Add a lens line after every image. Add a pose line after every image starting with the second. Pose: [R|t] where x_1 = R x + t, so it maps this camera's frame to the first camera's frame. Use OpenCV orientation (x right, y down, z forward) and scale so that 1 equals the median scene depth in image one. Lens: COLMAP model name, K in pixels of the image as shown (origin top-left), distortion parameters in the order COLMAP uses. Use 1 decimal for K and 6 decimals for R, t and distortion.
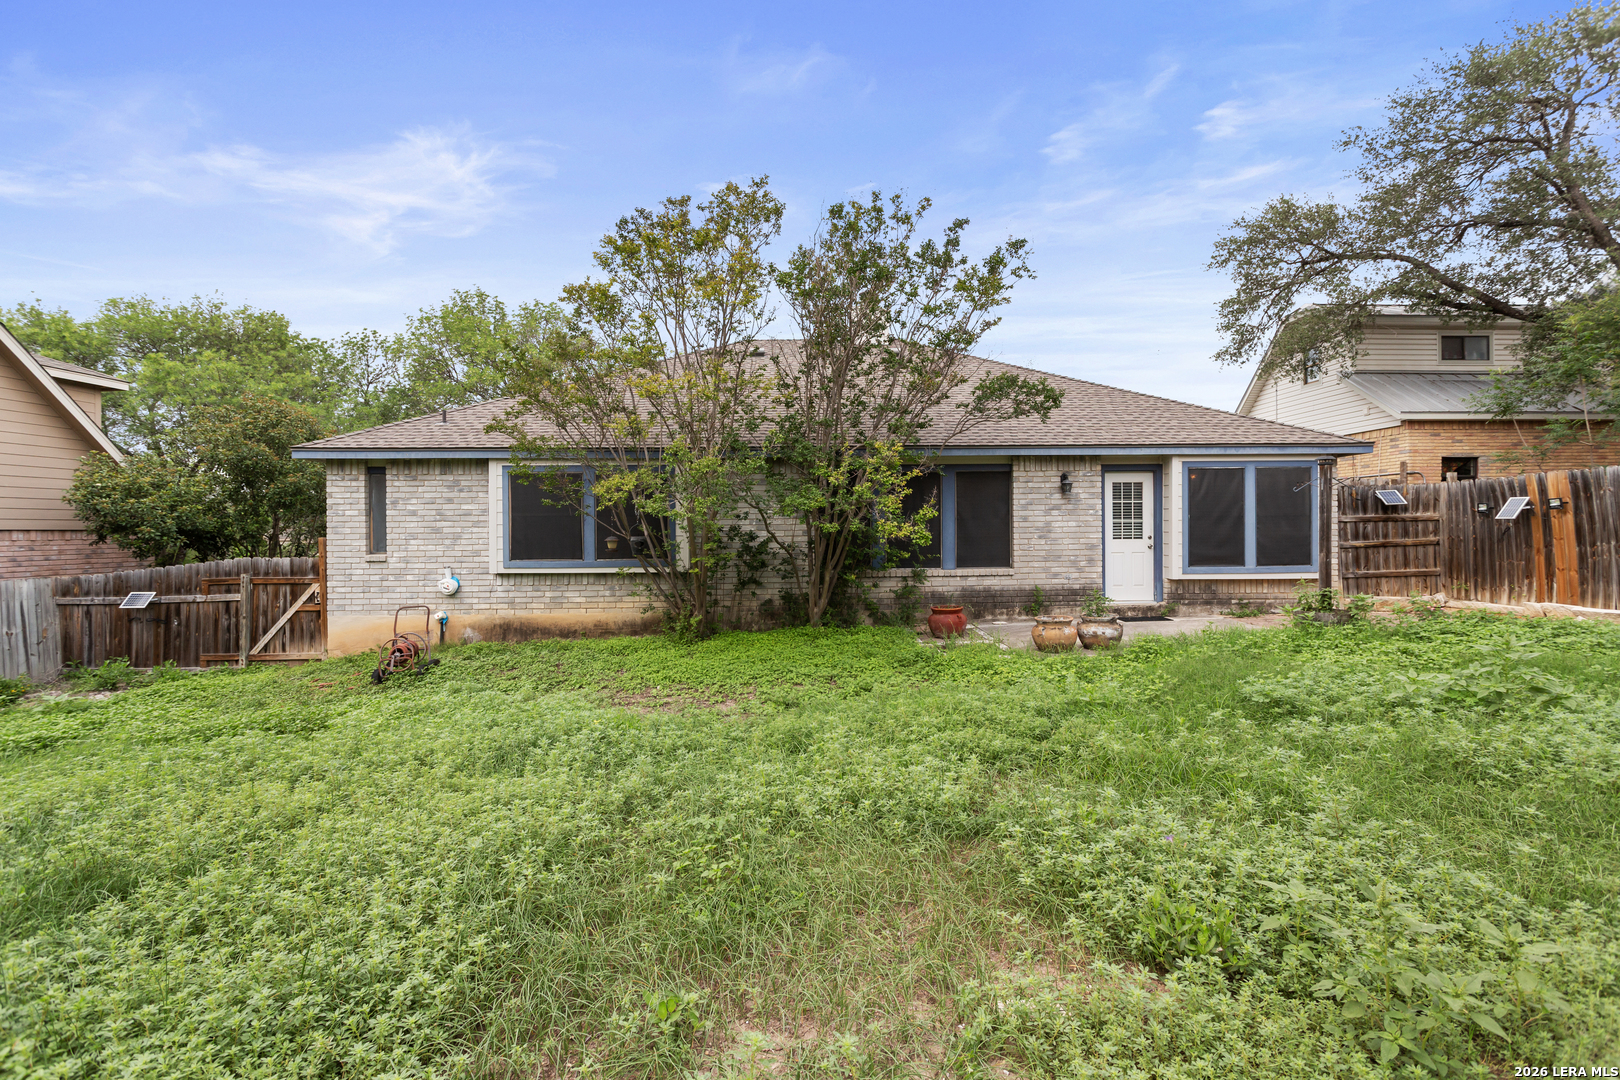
lens RADIAL K [[769.3, 0, 810.9], [0, 769.3, 542.3], [0, 0, 1]] dist [-0.005811, -0.000616]
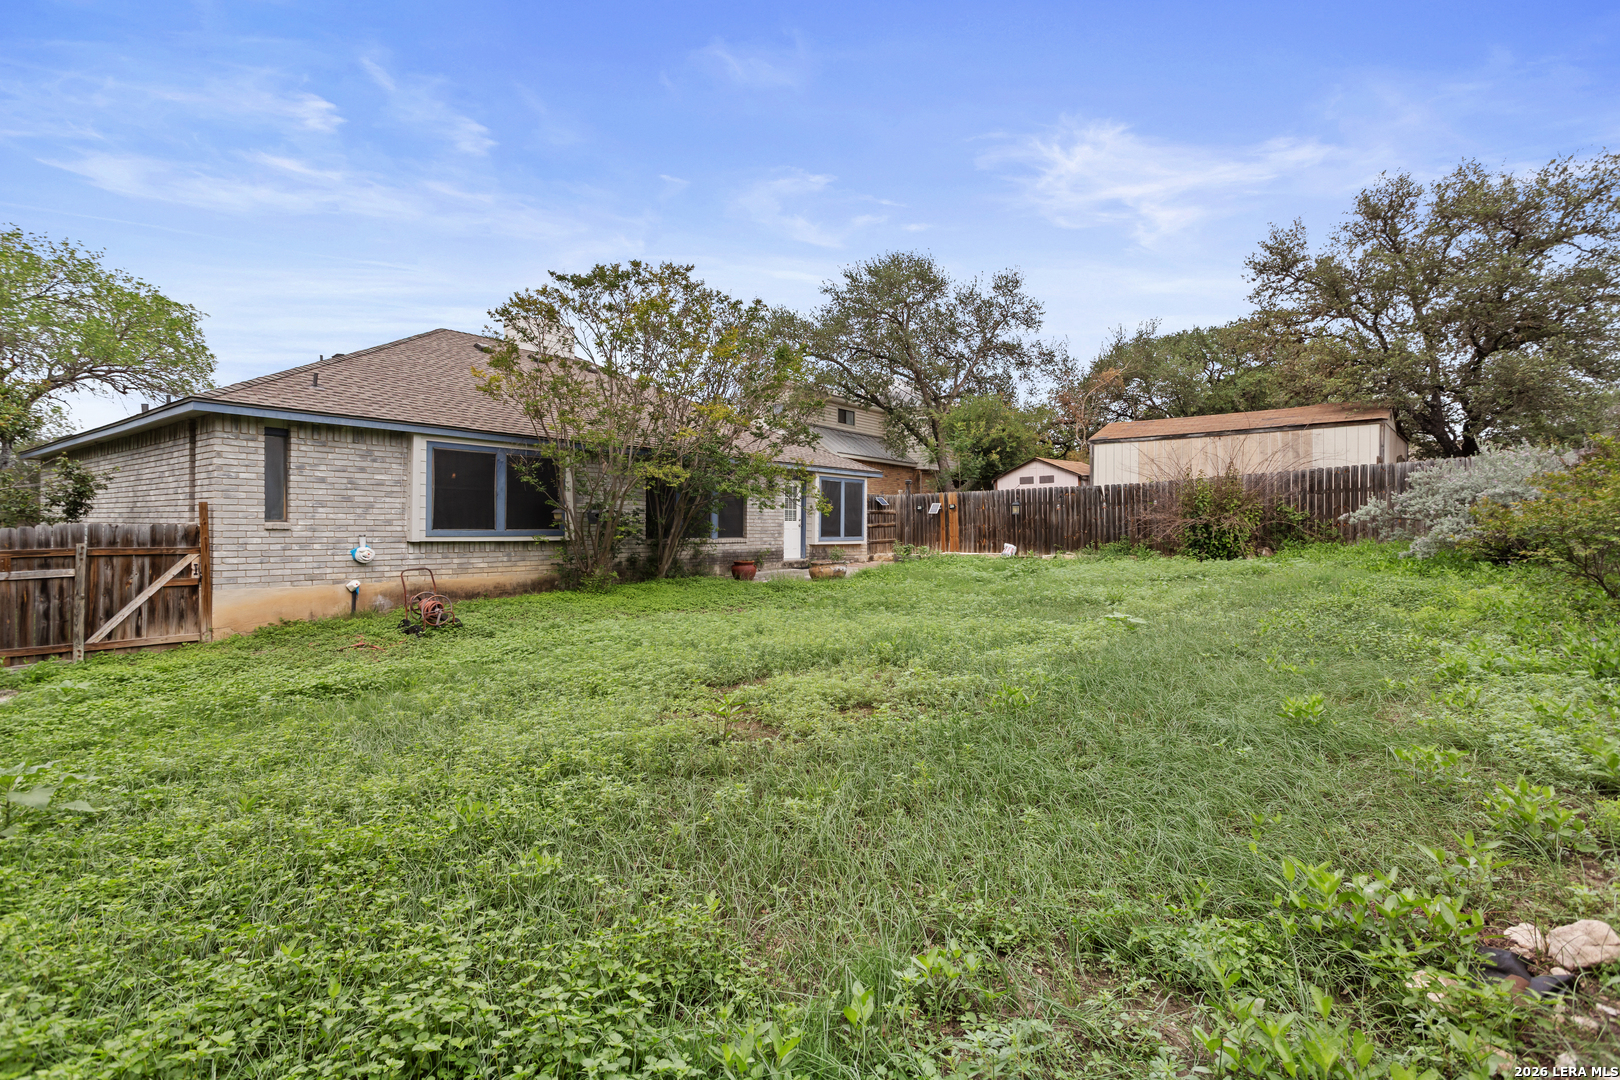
lens RADIAL K [[769.3, 0, 807.5], [0, 769.3, 532.6], [0, 0, 1]] dist [-0.005811, -0.000616]
pose [[0.644576, 0.005800, 0.764518, -0.856670], [-0.001179, 0.999978, -0.006592, 0.033909], [-0.764539, 0.003348, 0.644568, -0.091667]]
